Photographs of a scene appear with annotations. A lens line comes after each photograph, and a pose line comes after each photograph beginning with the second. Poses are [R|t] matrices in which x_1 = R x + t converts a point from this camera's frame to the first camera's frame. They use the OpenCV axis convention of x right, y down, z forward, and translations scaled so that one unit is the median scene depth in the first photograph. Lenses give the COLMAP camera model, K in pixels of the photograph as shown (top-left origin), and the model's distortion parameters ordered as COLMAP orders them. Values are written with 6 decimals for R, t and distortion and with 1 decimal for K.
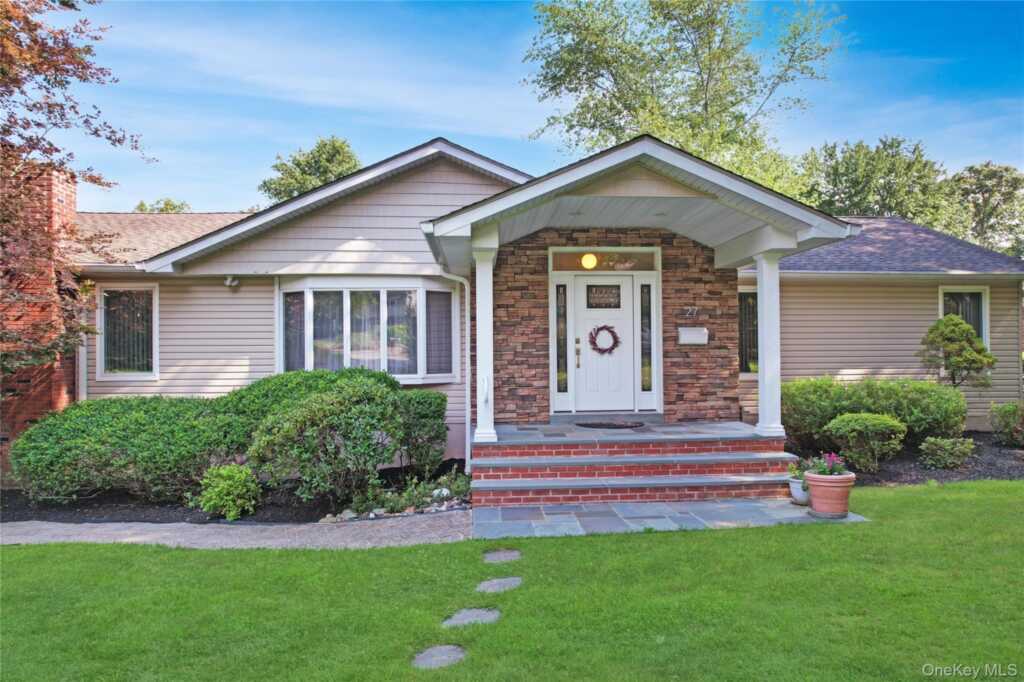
lens RADIAL K [[629.0, 0, 510.8], [0, 629.0, 357.8], [0, 0, 1]] dist [-0.020812, -0.000179]
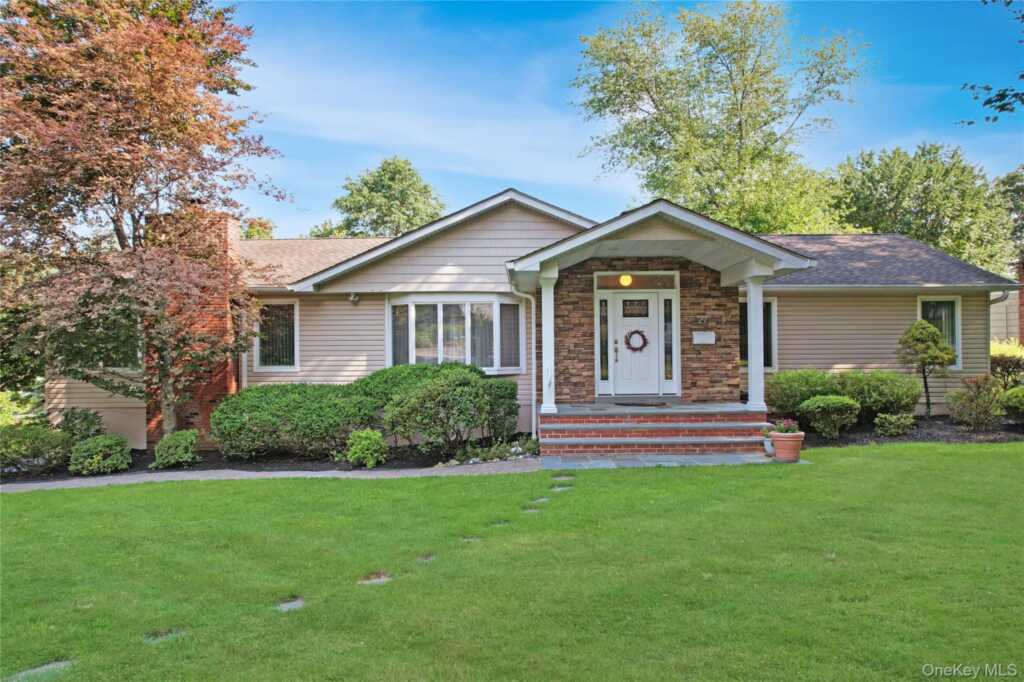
lens RADIAL K [[629.0, 0, 510.8], [0, 629.0, 357.8], [0, 0, 1]] dist [-0.020812, -0.000179]
pose [[0.997362, 0.000108, -0.072591, -0.018891], [-0.000254, 0.999998, -0.001997, 0.009651], [0.072591, 0.002010, 0.997360, -0.342303]]
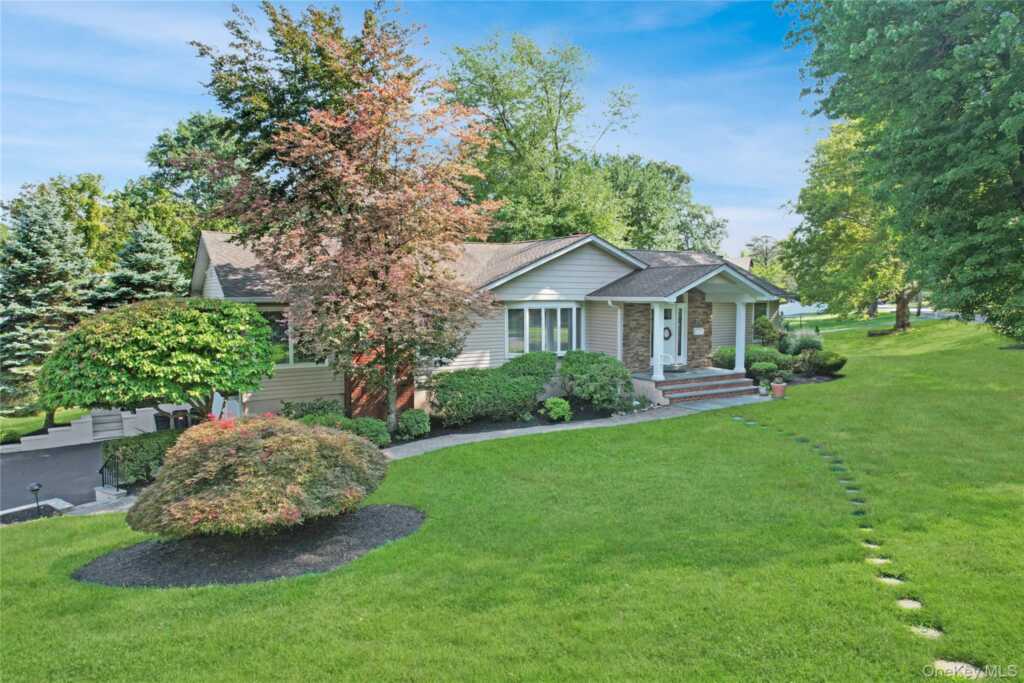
lens RADIAL K [[629.0, 0, 510.8], [0, 629.0, 358.3], [0, 0, 1]] dist [-0.020812, -0.000179]
pose [[0.896446, -0.039444, 0.441394, -1.336494], [0.001915, 0.996366, 0.085148, -0.132487], [-0.443149, -0.075486, 0.893264, -0.759374]]
